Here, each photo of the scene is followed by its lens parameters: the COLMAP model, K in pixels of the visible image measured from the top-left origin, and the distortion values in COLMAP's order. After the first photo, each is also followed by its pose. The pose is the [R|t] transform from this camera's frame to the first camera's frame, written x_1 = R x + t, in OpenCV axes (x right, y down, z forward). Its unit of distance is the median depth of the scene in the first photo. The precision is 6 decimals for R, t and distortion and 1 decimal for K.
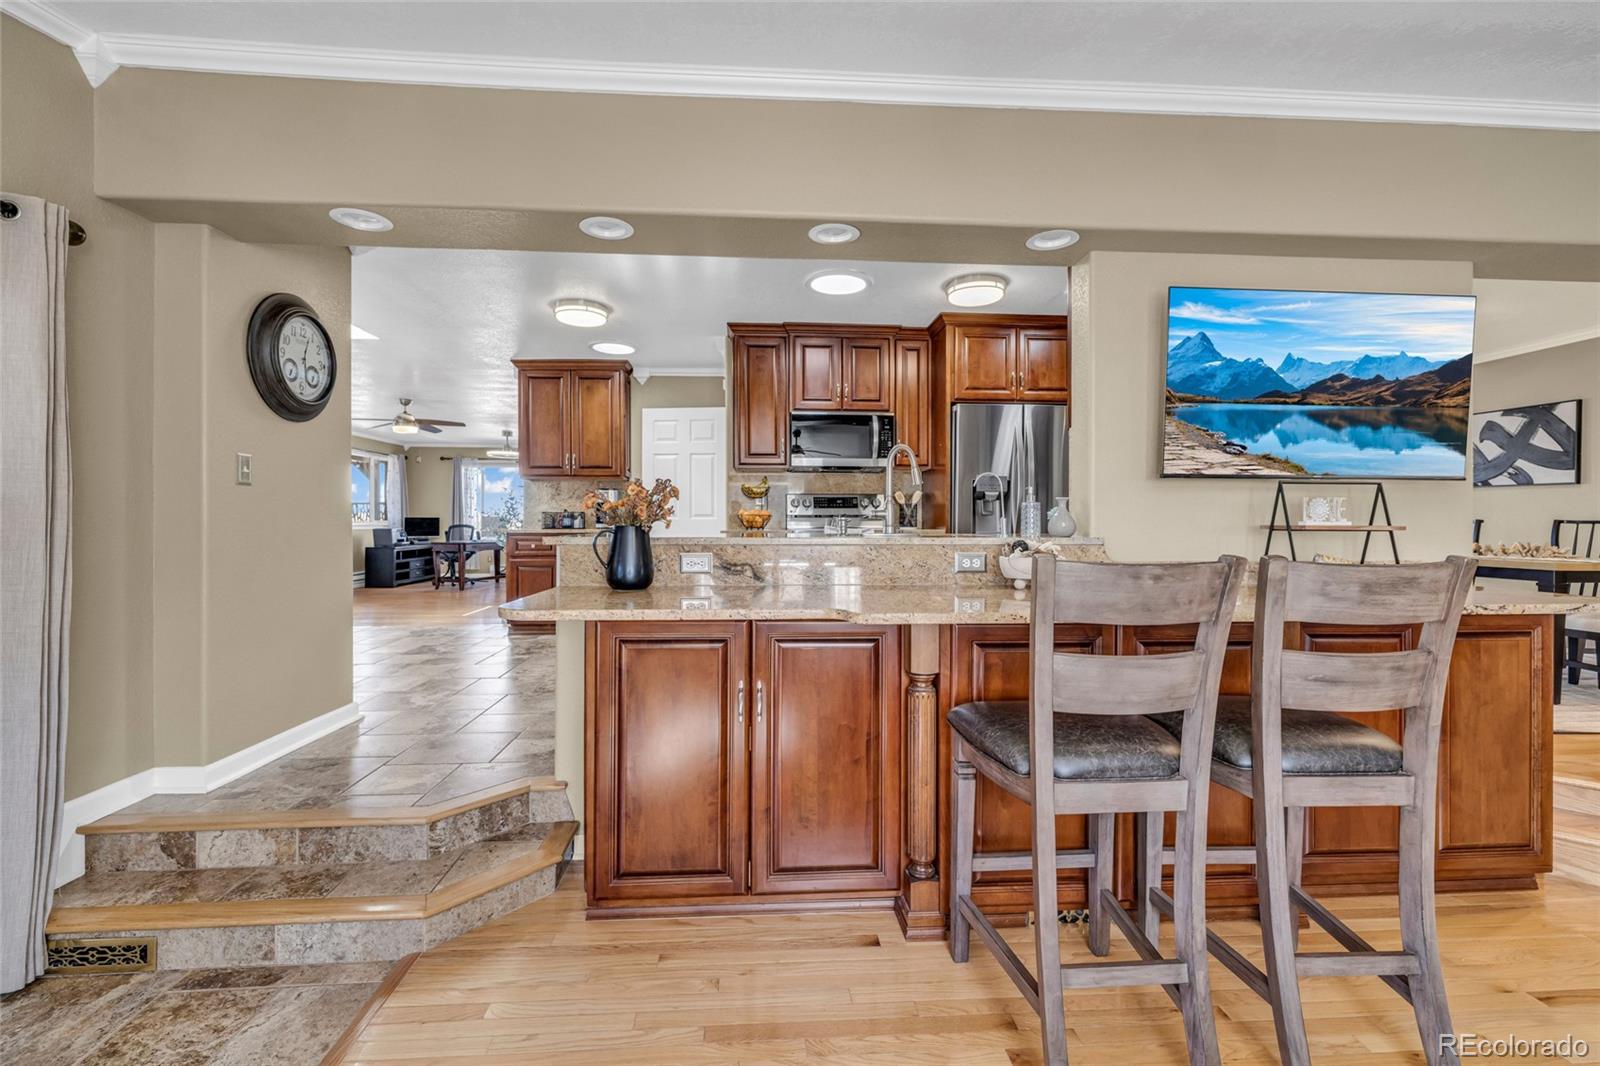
lens RADIAL K [[671.3, 0, 796.8], [0, 671.3, 525.3], [0, 0, 1]] dist [-0.001804, -0.000097]
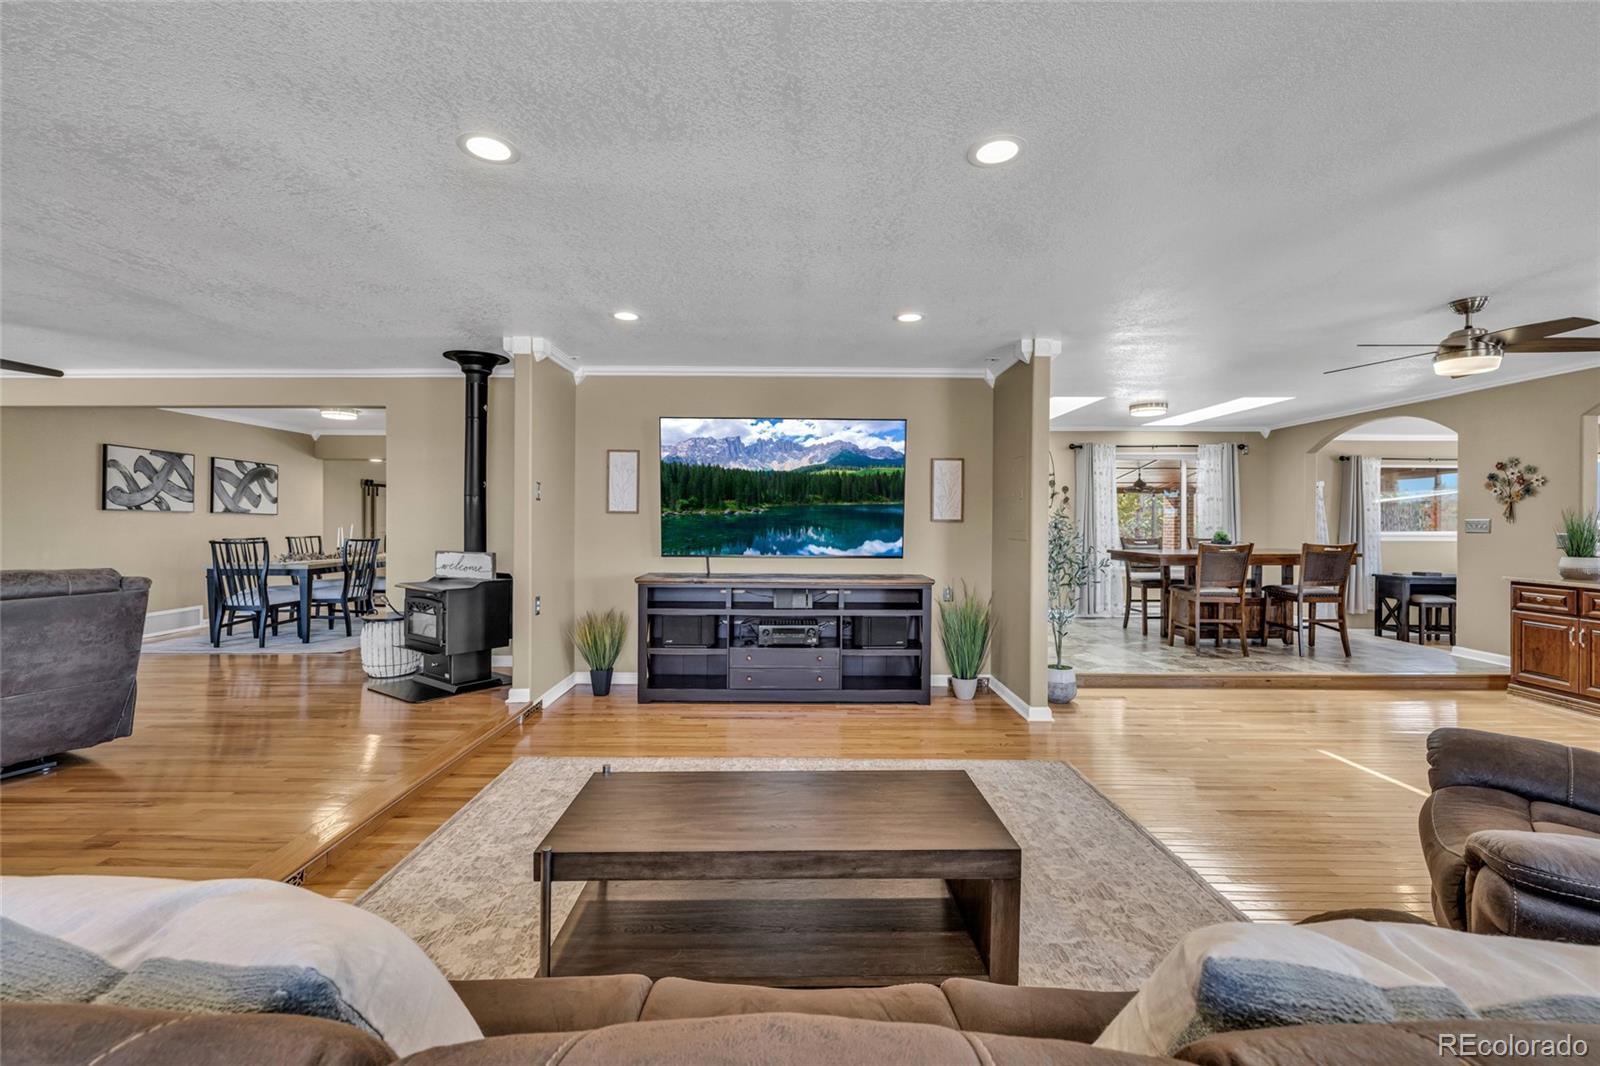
lens RADIAL K [[671.3, 0, 800.6], [0, 671.3, 521.0], [0, 0, 1]] dist [-0.001804, -0.000097]
pose [[-0.998340, -0.006185, 0.057269, -0.201627], [-0.006075, 0.999979, 0.002095, -0.051568], [-0.057281, 0.001743, -0.998357, 2.172643]]
